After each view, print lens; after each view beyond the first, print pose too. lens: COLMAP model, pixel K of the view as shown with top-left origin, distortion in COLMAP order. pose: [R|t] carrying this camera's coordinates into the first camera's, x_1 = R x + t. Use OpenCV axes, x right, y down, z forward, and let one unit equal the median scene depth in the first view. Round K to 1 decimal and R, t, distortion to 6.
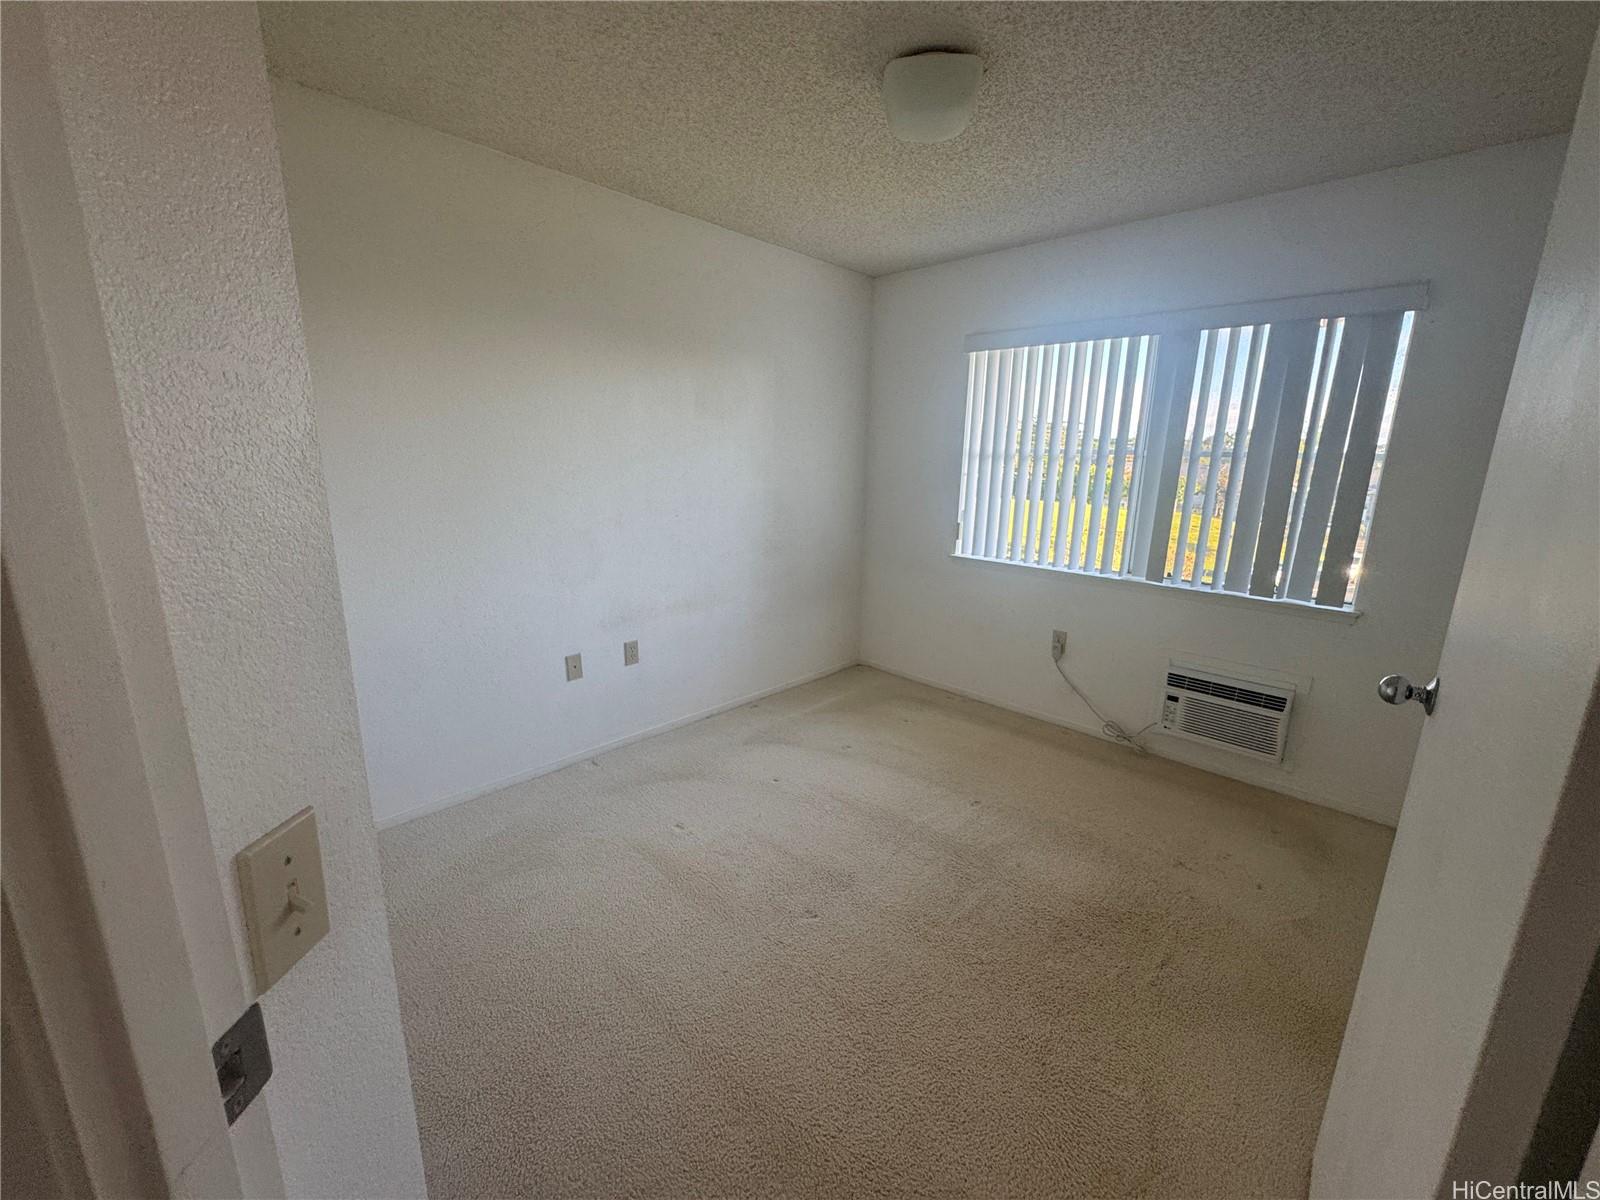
lens RADIAL K [[636.4, 0, 799.6], [0, 636.4, 599.8], [0, 0, 1]] dist [-0.001124, 0.000166]
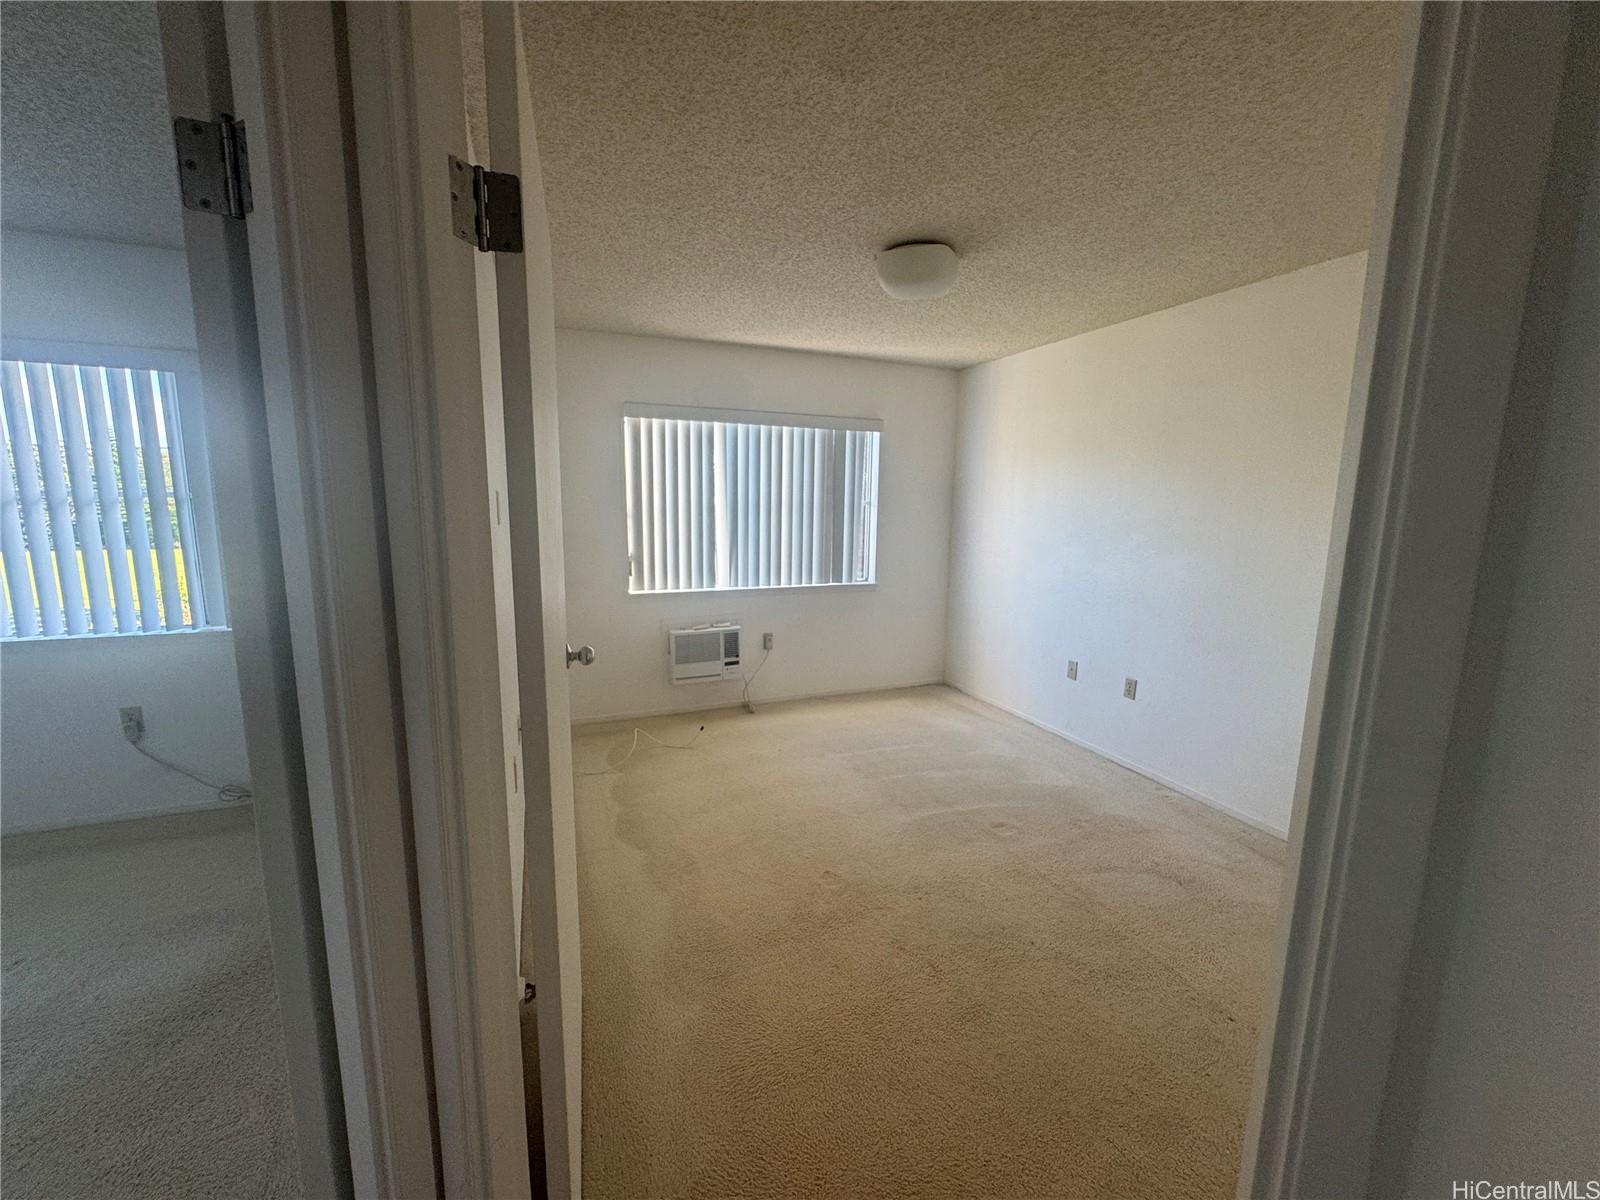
lens RADIAL K [[636.4, 0, 798.7], [0, 636.4, 598.6], [0, 0, 1]] dist [-0.001124, 0.000166]
pose [[0.398104, -0.150934, 0.904838, 0.028602], [0.198064, 0.977248, 0.075870, 0.021589], [-0.895703, 0.149012, 0.418941, -0.160802]]
